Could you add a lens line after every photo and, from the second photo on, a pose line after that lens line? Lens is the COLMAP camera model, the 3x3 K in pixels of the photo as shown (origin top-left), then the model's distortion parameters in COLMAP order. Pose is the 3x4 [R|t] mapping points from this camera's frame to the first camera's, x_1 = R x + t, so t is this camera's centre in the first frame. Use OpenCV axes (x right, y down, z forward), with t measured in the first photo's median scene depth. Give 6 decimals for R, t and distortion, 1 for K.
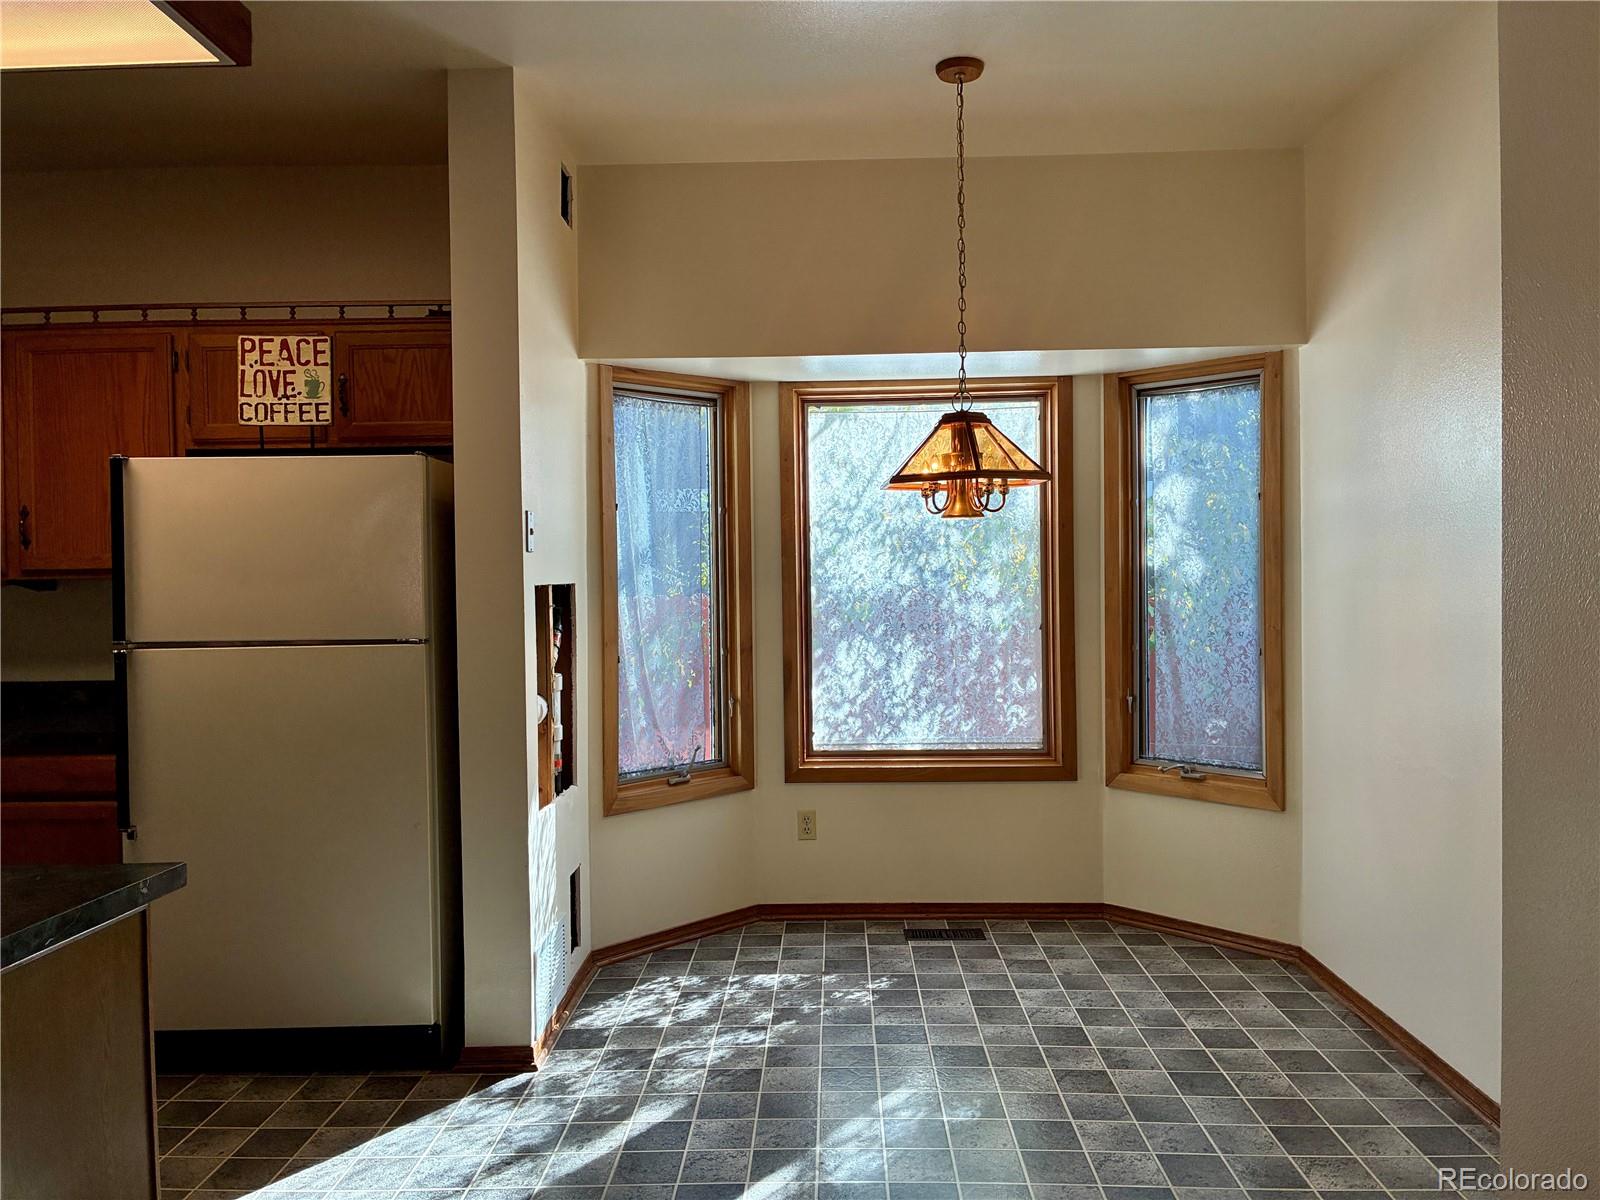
lens RADIAL K [[1215.4, 0, 804.2], [0, 1215.4, 586.8], [0, 0, 1]] dist [-0.030313, 0.007238]
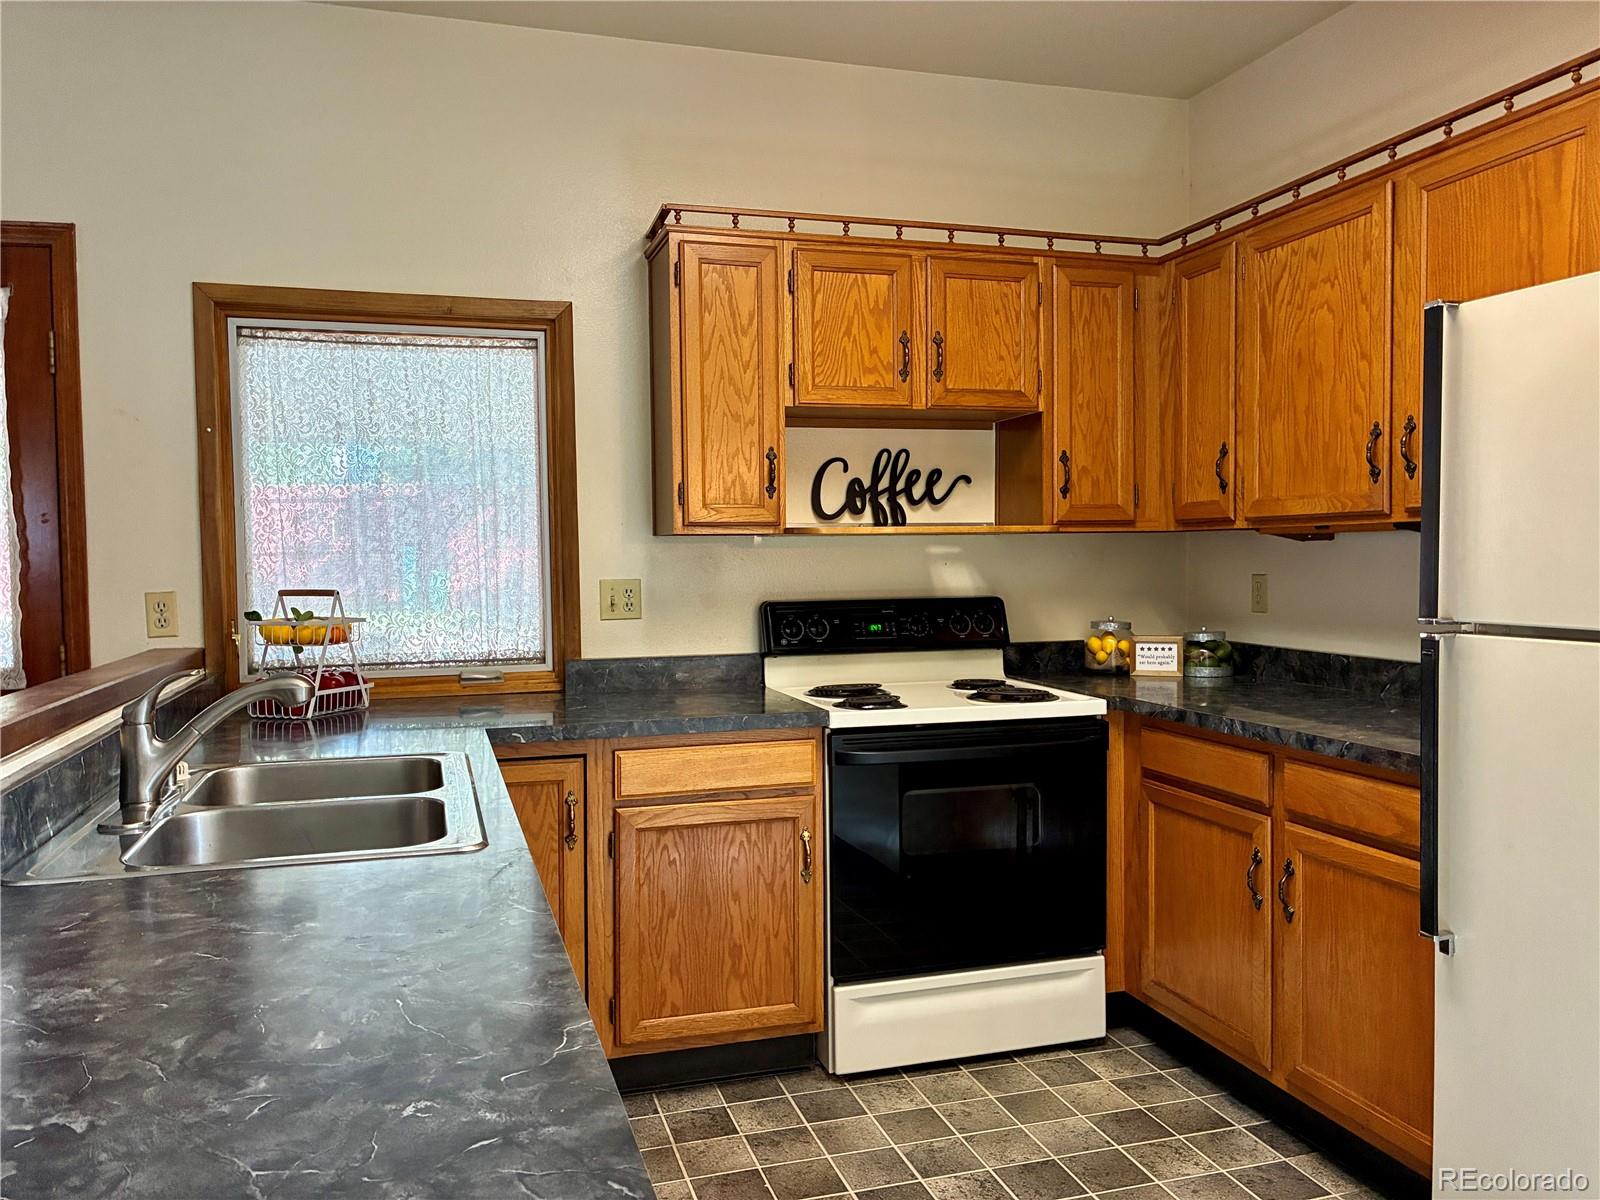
lens RADIAL K [[1215.4, 0, 802.0], [0, 1215.4, 608.7], [0, 0, 1]] dist [-0.030313, 0.007238]
pose [[0.277945, 0.041744, -0.959689, 1.033726], [-0.023957, 0.999046, 0.036518, 0.036176], [0.960298, 0.012841, 0.278680, 0.853665]]
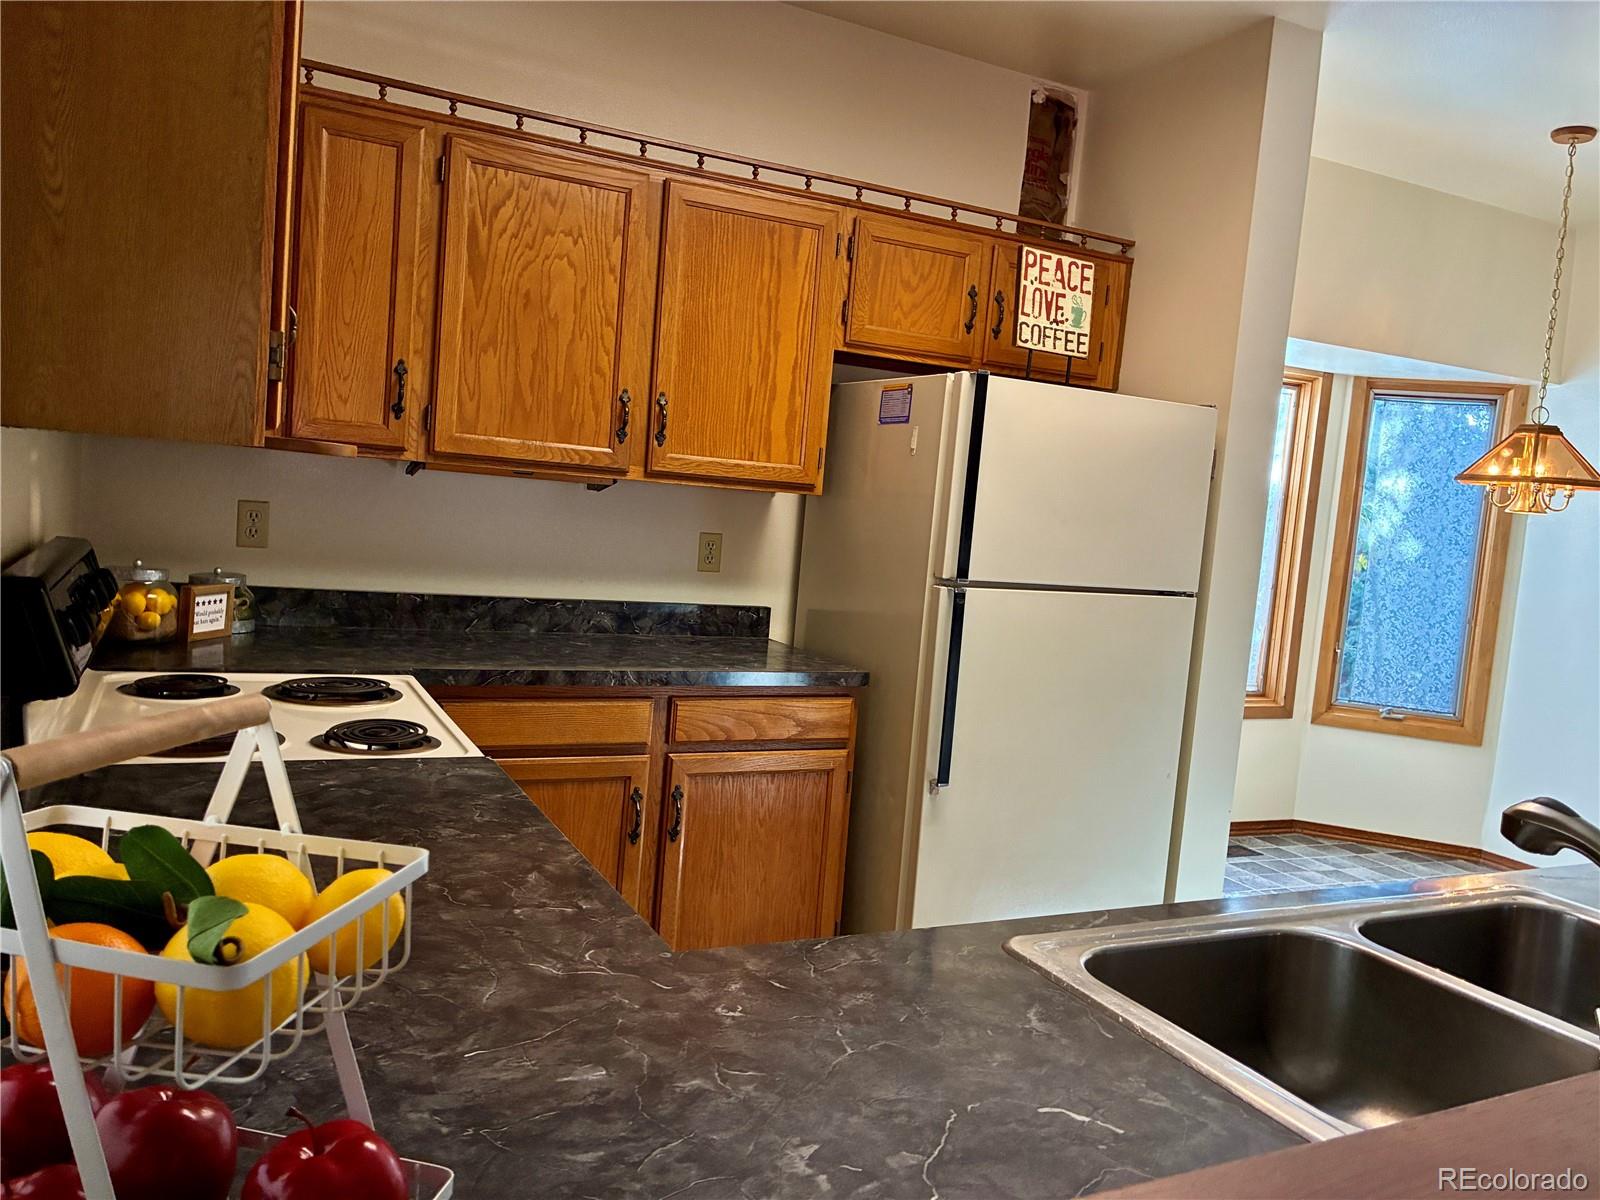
lens RADIAL K [[1215.4, 0, 805.0], [0, 1215.4, 611.3], [0, 0, 1]] dist [-0.030313, 0.007238]
pose [[0.894306, 0.037241, 0.445903, -1.007236], [-0.074311, 0.995053, 0.065933, 0.017091], [-0.441242, -0.092099, 0.892650, 0.233298]]
